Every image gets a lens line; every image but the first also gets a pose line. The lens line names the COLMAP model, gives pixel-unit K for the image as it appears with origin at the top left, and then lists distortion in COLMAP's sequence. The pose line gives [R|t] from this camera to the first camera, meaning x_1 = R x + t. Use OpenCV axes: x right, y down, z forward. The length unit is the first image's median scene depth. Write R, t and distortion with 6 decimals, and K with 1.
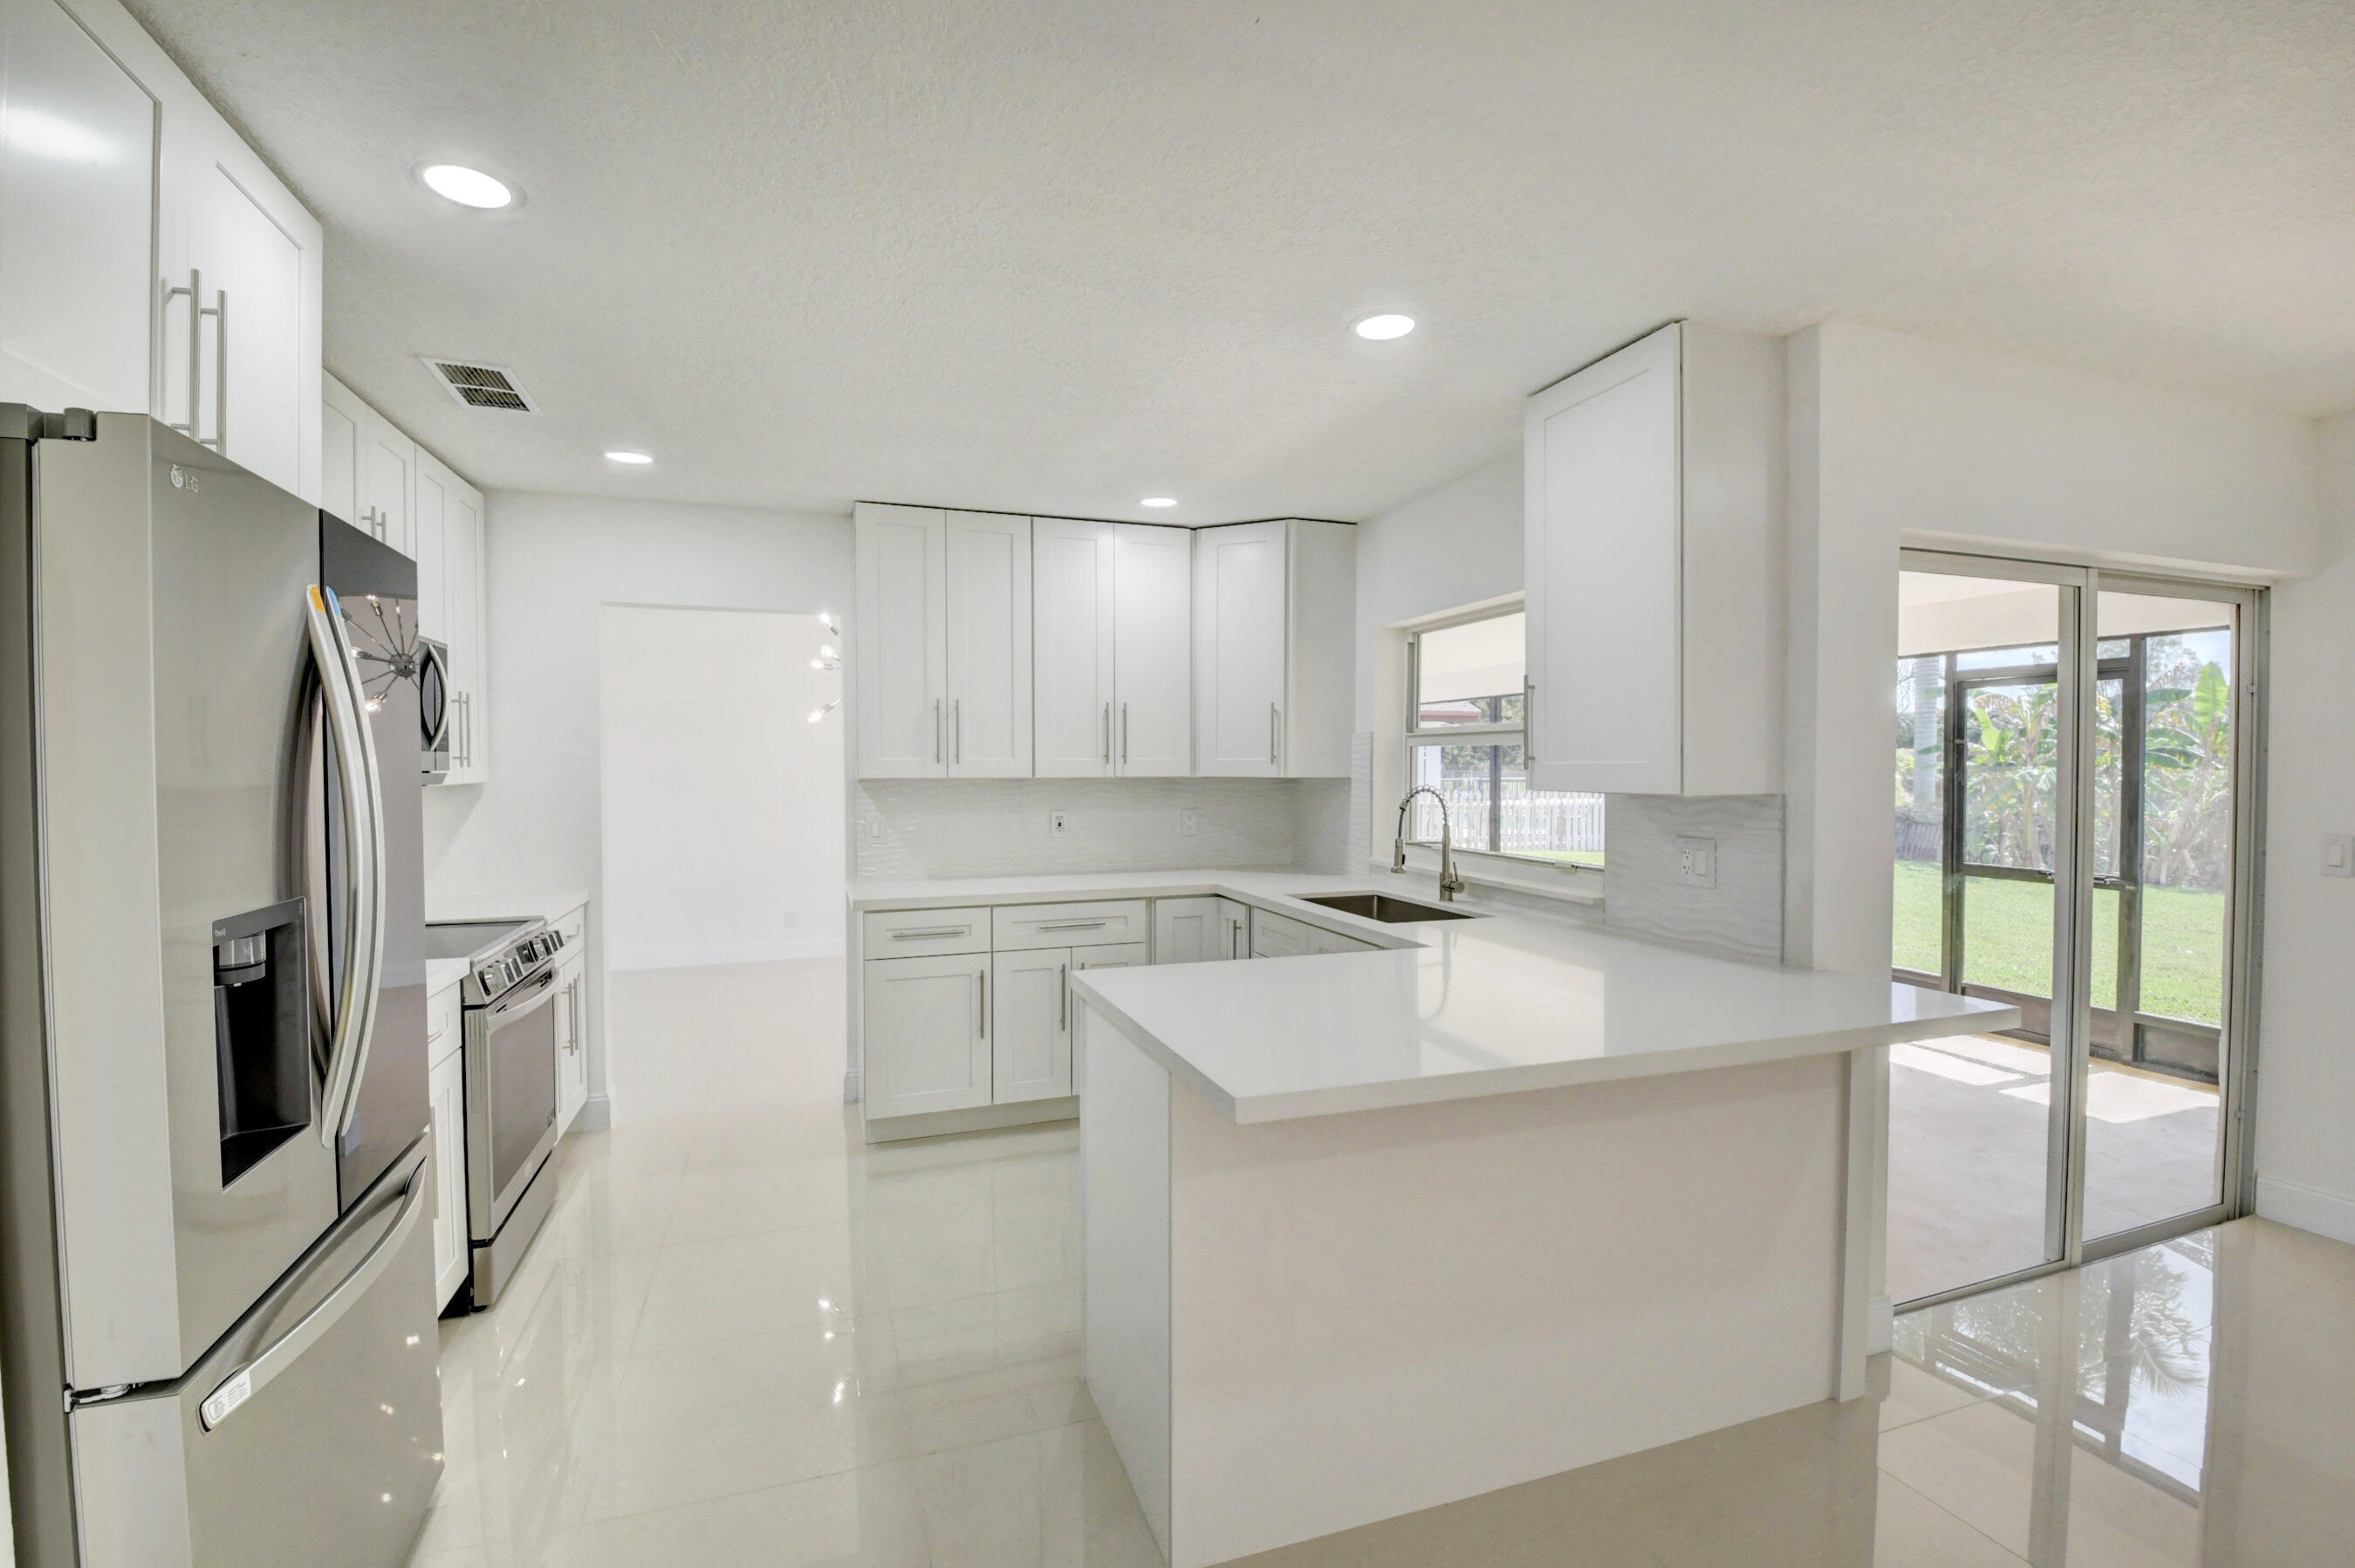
lens RADIAL K [[1038.1, 0, 1173.1], [0, 1038.1, 782.7], [0, 0, 1]] dist [-0.002182, -0.017982]
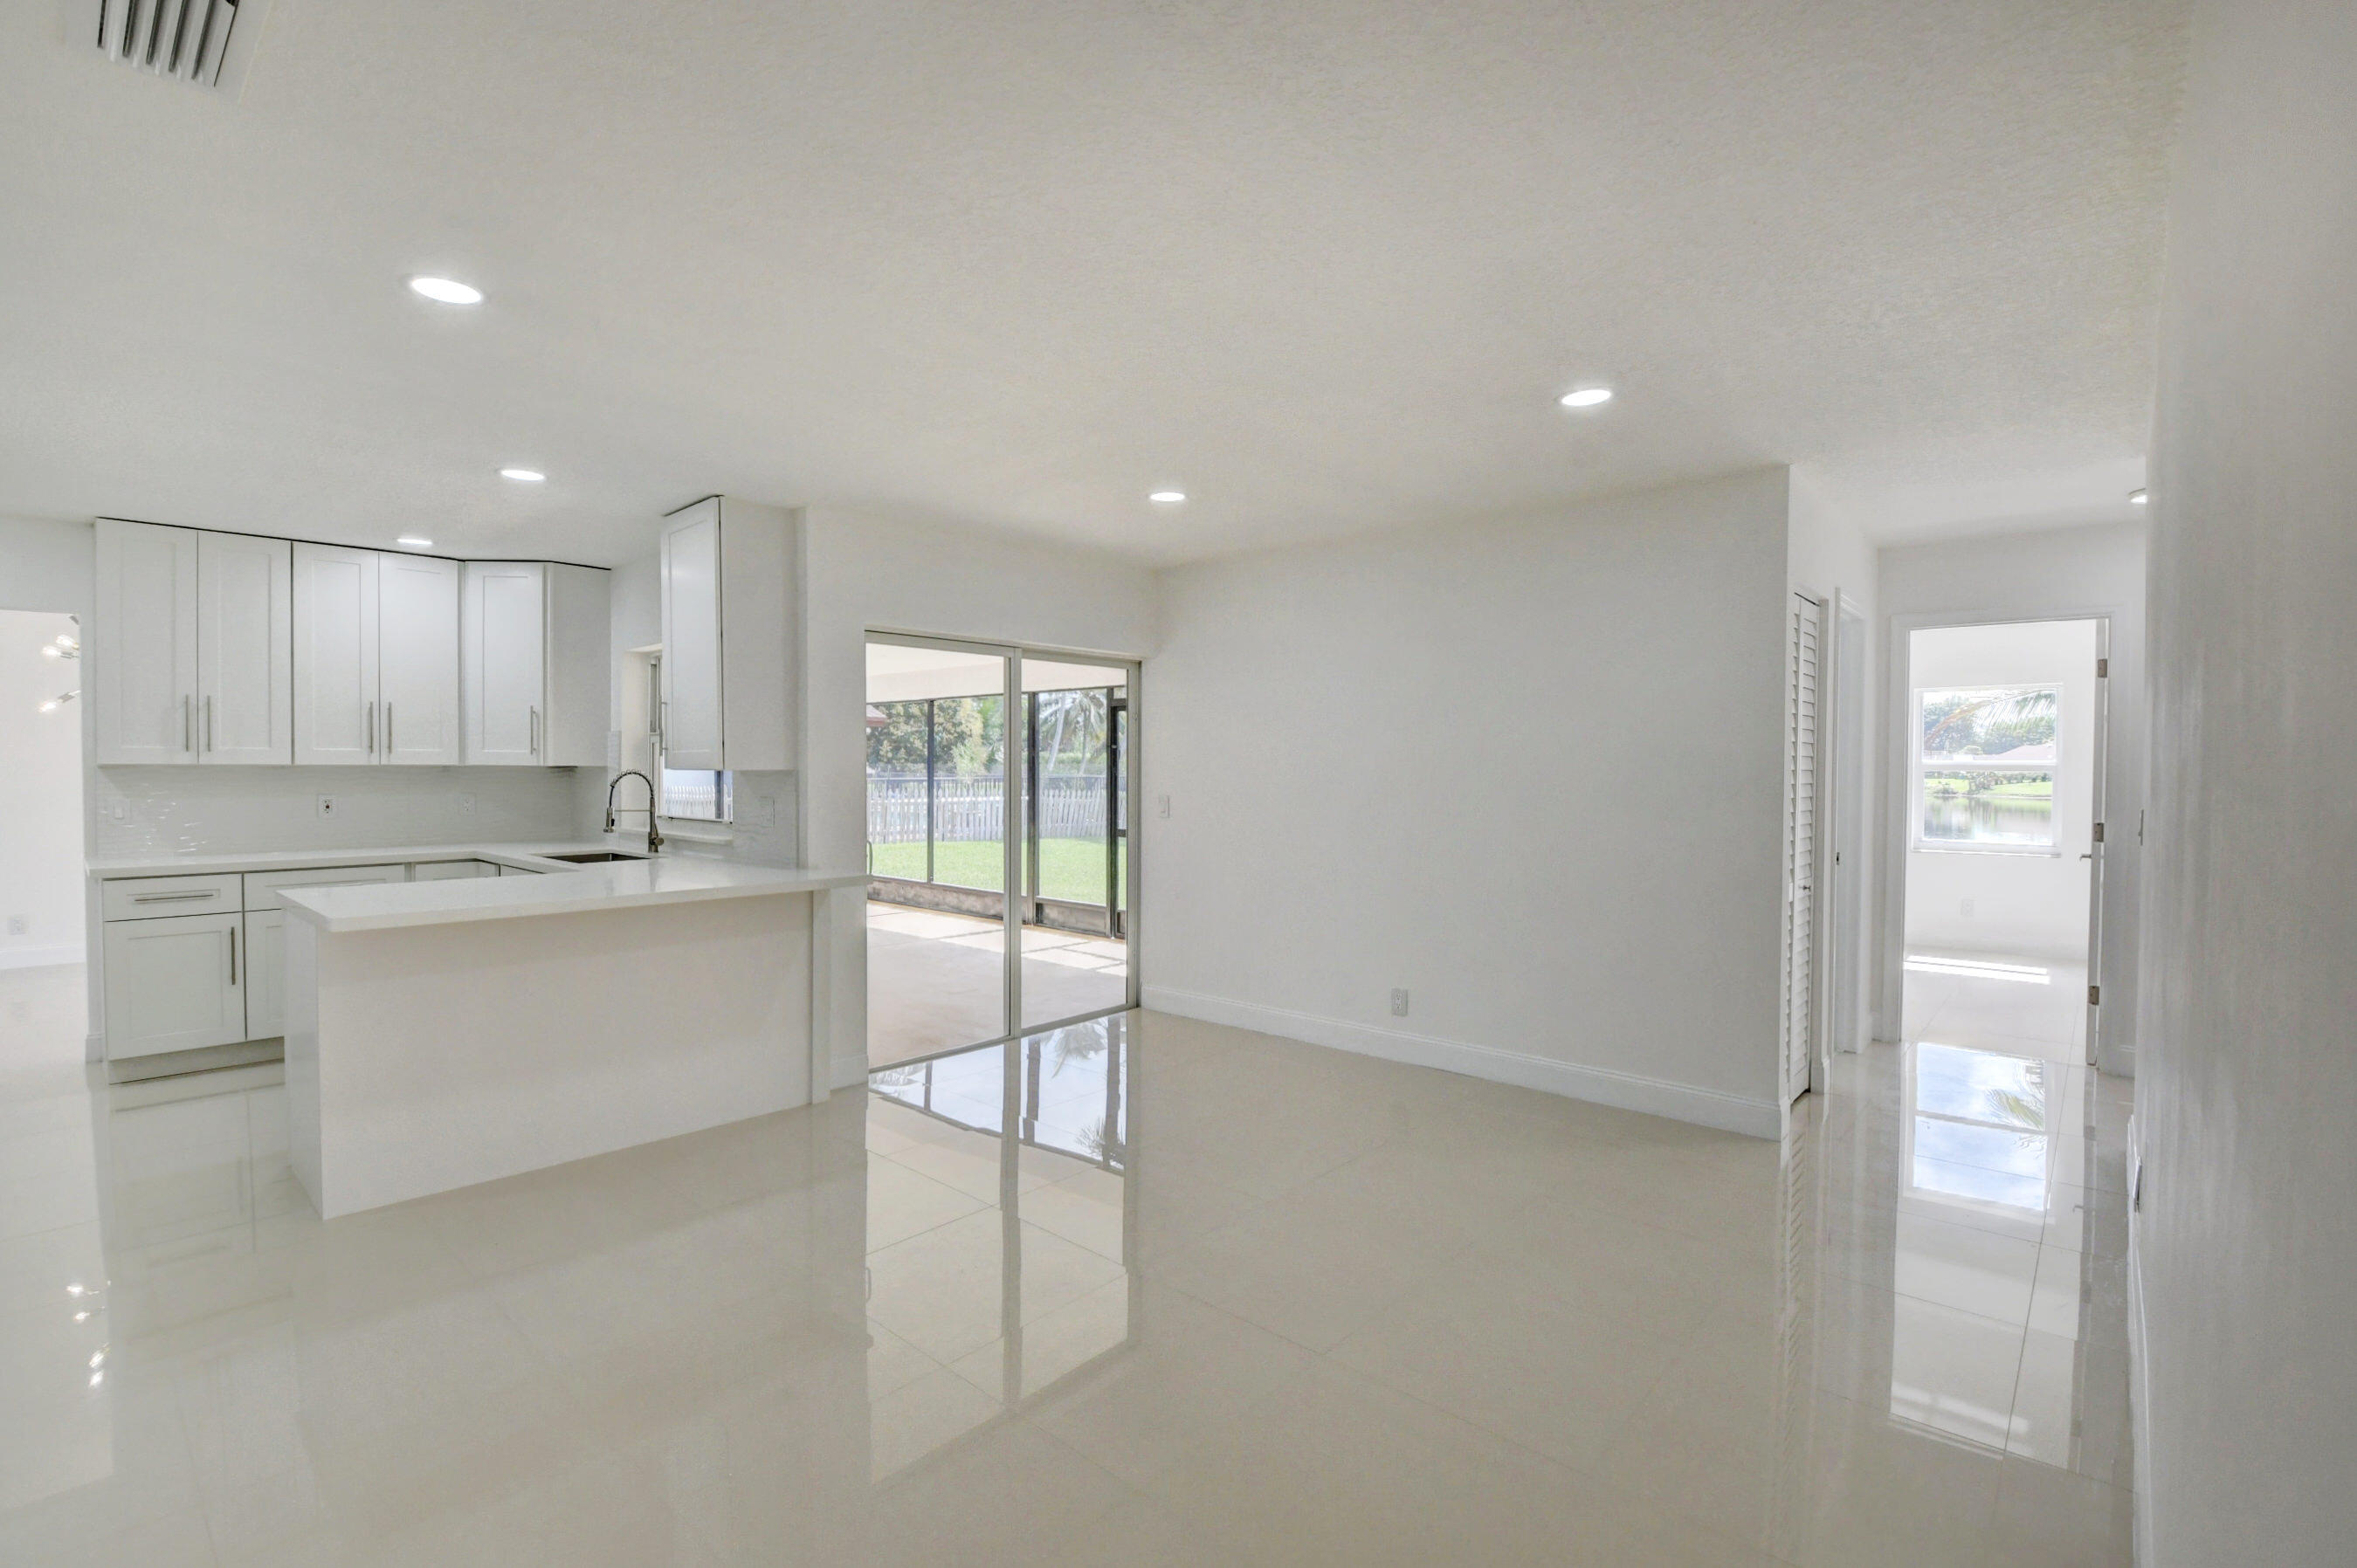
lens RADIAL K [[1038.8, 0, 1174.1], [0, 1038.8, 782.7], [0, 0, 1]] dist [-0.002182, -0.017982]
pose [[0.873128, -0.002352, 0.487485, 0.180770], [0.004421, 0.999985, -0.003094, 0.025072], [-0.487470, 0.004857, 0.873126, -0.527316]]
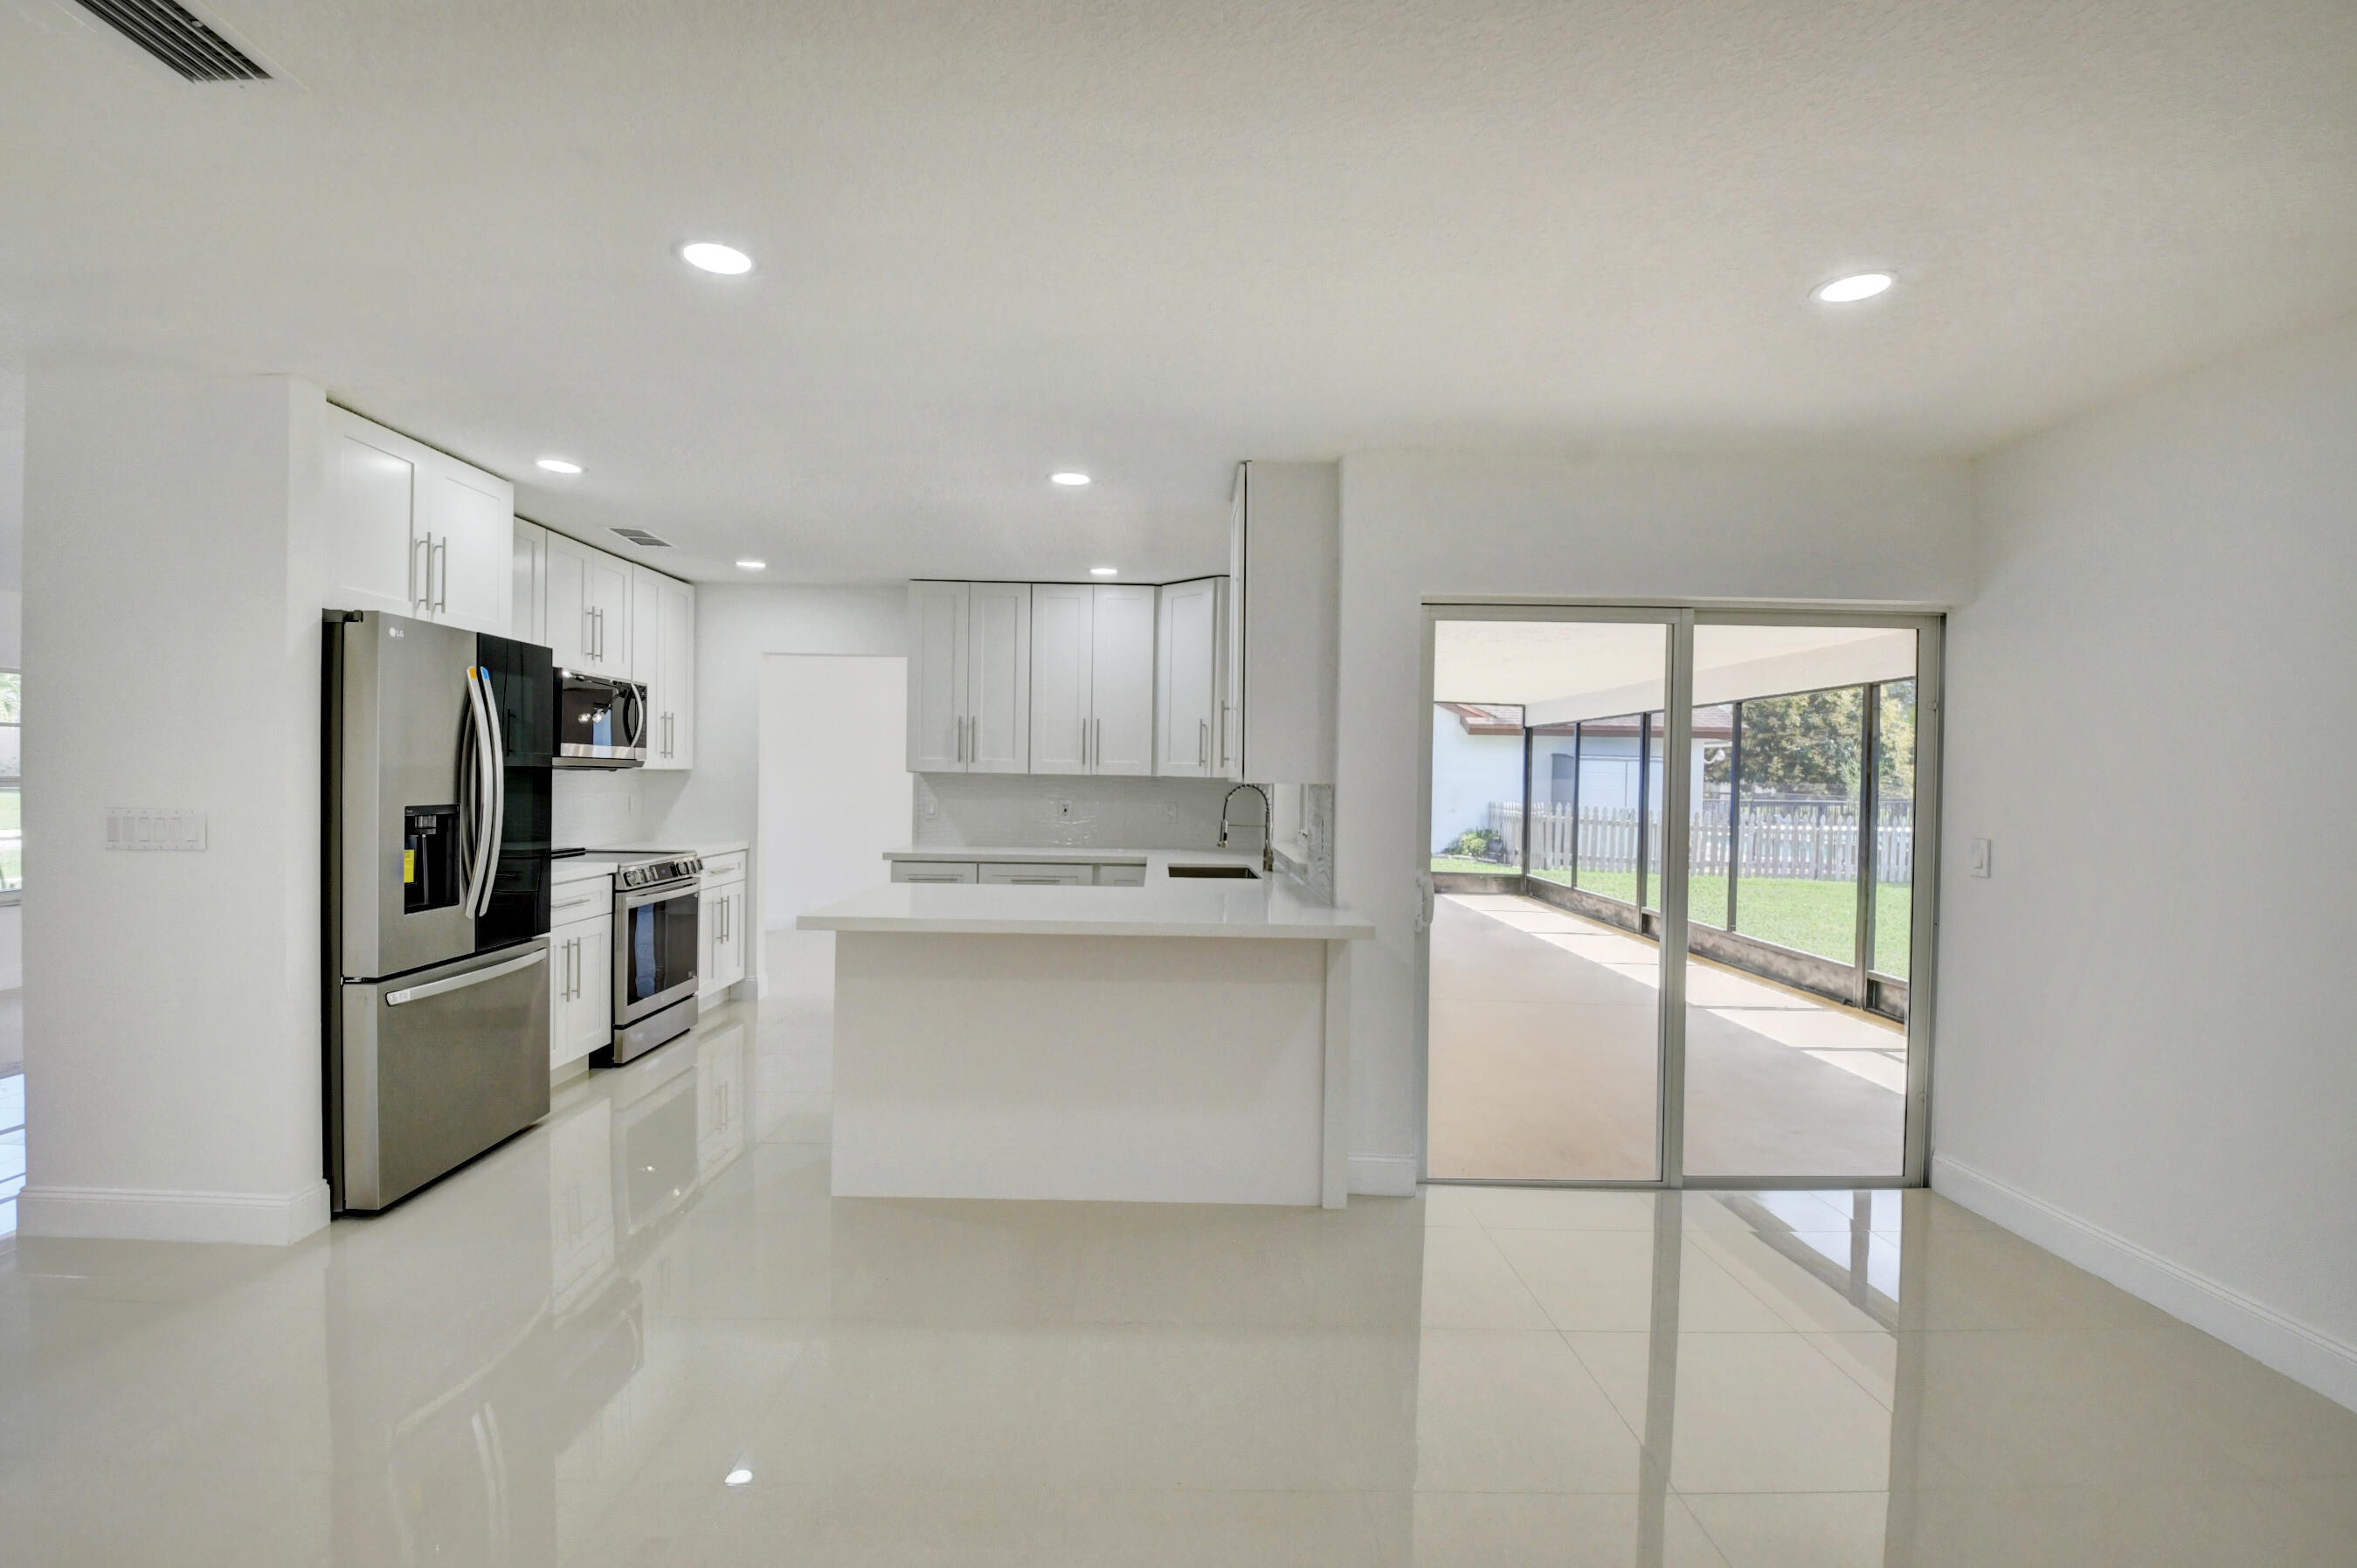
lens RADIAL K [[1038.9, 0, 1174.1], [0, 1038.9, 782.7], [0, 0, 1]] dist [-0.002182, -0.017982]
pose [[0.947774, 0.020291, -0.318296, 0.522648], [-0.025168, 0.999620, -0.011214, 0.018904], [0.317948, 0.018639, 0.947925, -0.255868]]
